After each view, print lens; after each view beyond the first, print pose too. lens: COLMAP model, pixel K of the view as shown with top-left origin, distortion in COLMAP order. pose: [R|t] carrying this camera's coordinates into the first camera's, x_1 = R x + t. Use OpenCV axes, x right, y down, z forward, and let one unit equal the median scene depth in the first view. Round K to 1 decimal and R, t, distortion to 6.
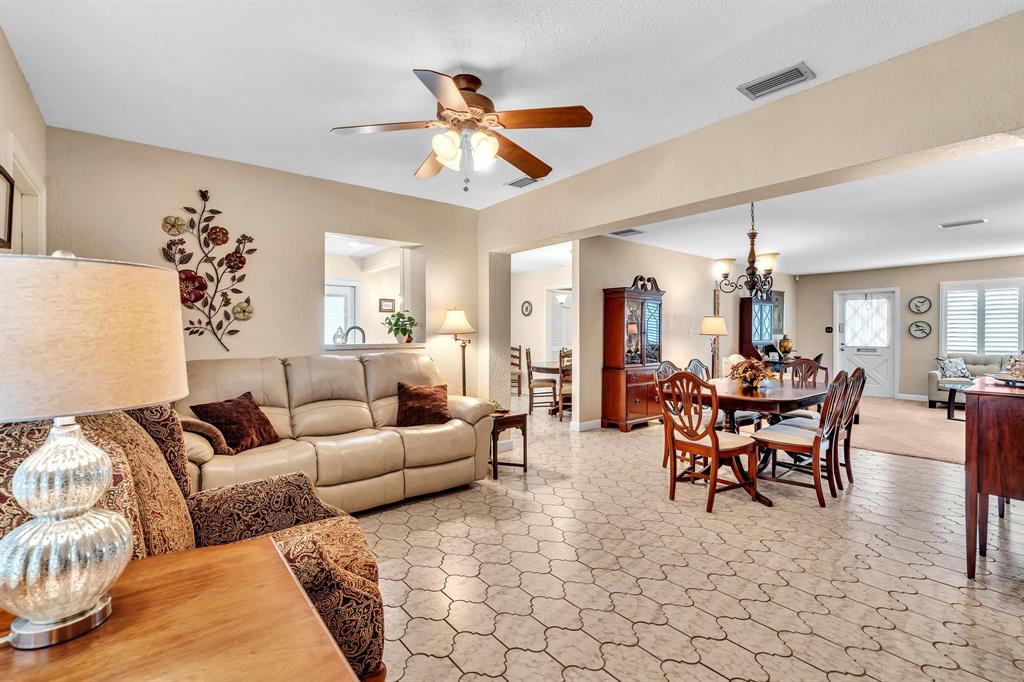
lens RADIAL K [[467.8, 0, 510.5], [0, 467.8, 339.0], [0, 0, 1]] dist [-0.010052, 0.003547]
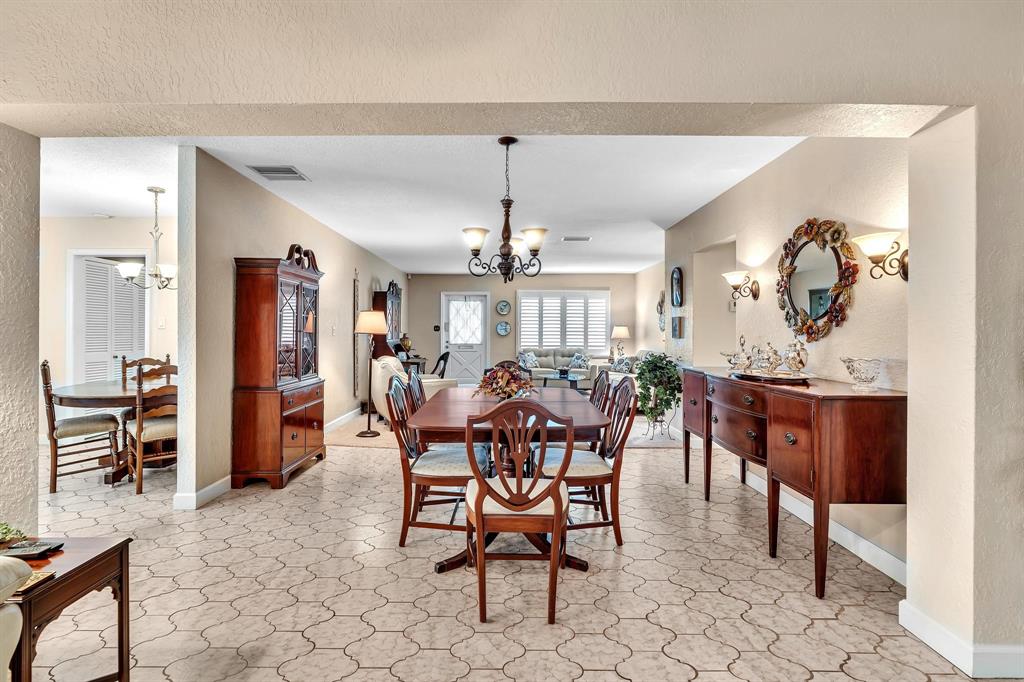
lens RADIAL K [[467.8, 0, 515.3], [0, 467.8, 326.8], [0, 0, 1]] dist [-0.010052, 0.003547]
pose [[0.623437, 0.009829, 0.781812, -0.036237], [0.007068, 0.999809, -0.018206, -0.003495], [-0.781841, 0.016876, 0.623249, 0.263379]]
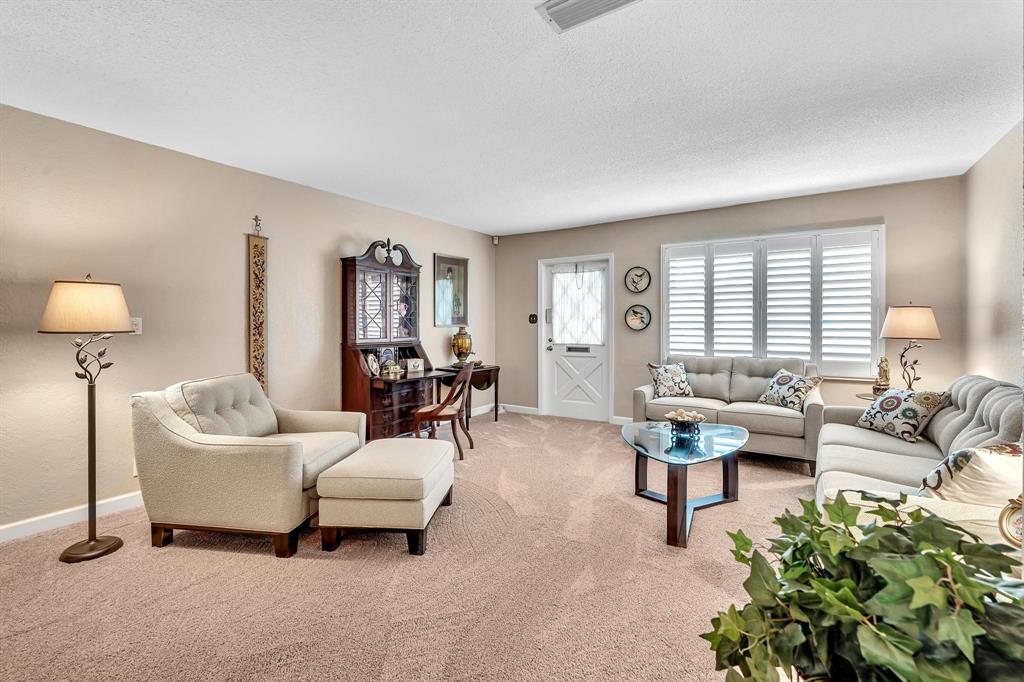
lens RADIAL K [[467.8, 0, 509.9], [0, 467.8, 330.7], [0, 0, 1]] dist [-0.010052, 0.003547]
pose [[0.952239, -0.011098, 0.305151, 0.573226], [0.010389, 0.999938, 0.003949, -0.007485], [-0.305176, -0.000590, 0.952296, 0.485749]]
